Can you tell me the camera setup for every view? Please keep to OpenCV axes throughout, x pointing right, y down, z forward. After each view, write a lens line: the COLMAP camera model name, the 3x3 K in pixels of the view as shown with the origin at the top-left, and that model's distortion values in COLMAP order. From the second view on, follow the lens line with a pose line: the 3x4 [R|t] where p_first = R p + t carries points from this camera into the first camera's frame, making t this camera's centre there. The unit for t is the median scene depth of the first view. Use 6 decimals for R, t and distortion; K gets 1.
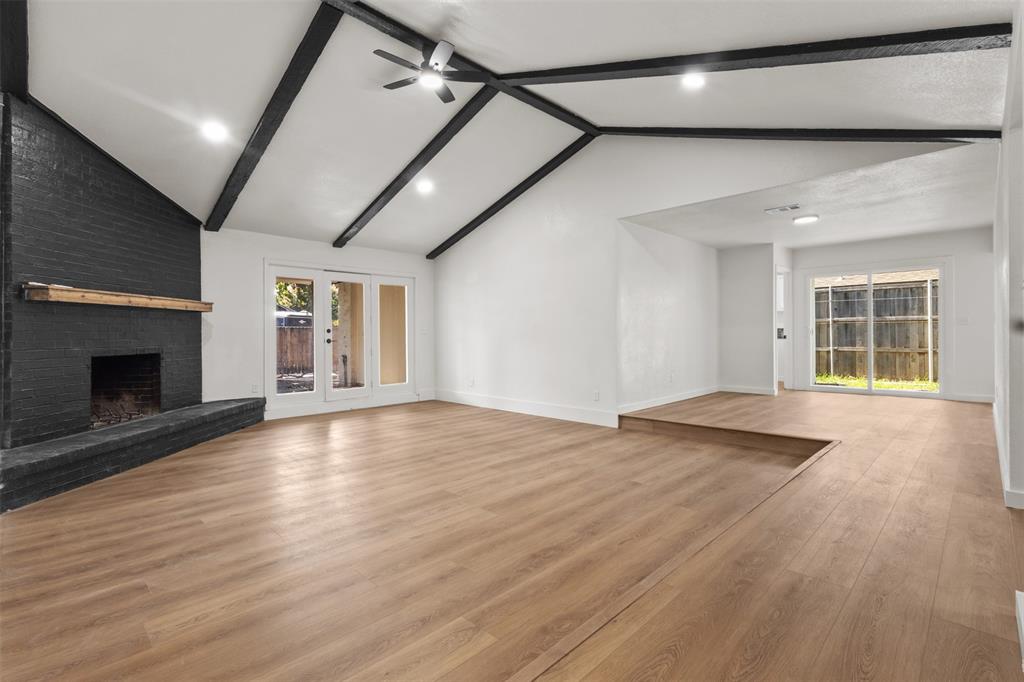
lens RADIAL K [[470.2, 0, 486.5], [0, 470.2, 333.7], [0, 0, 1]] dist [-0.001946, 0.001564]
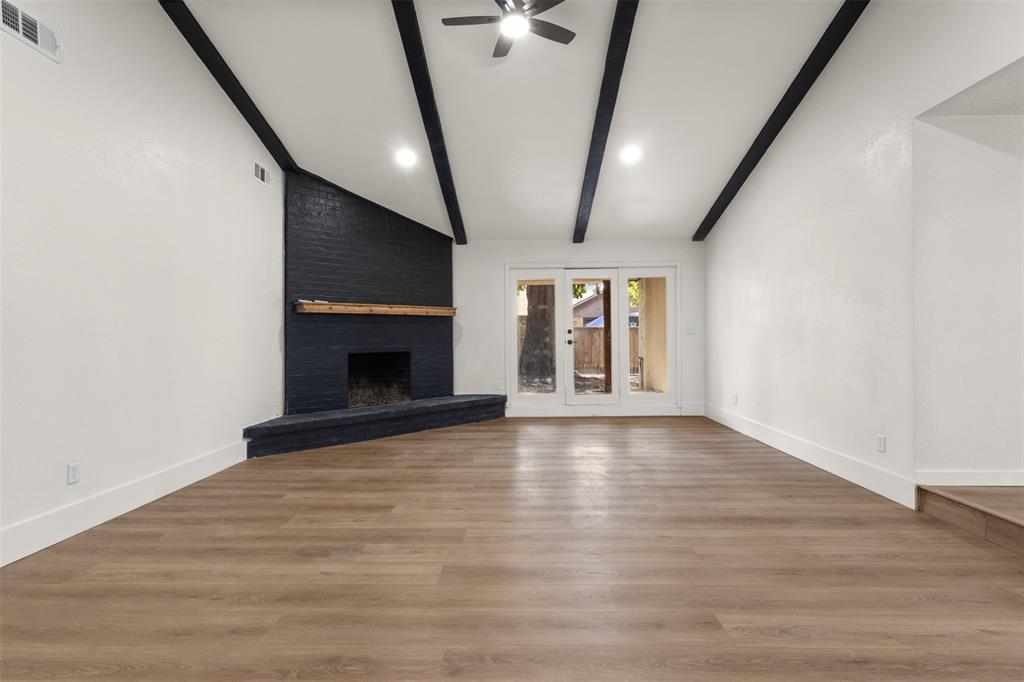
lens RADIAL K [[470.2, 0, 508.4], [0, 470.2, 341.1], [0, 0, 1]] dist [-0.001946, 0.001564]
pose [[0.709542, 0.006551, -0.704632, 0.329994], [0.005297, 0.999879, 0.014631, -0.001663], [0.704643, -0.014114, 0.709422, 0.300811]]
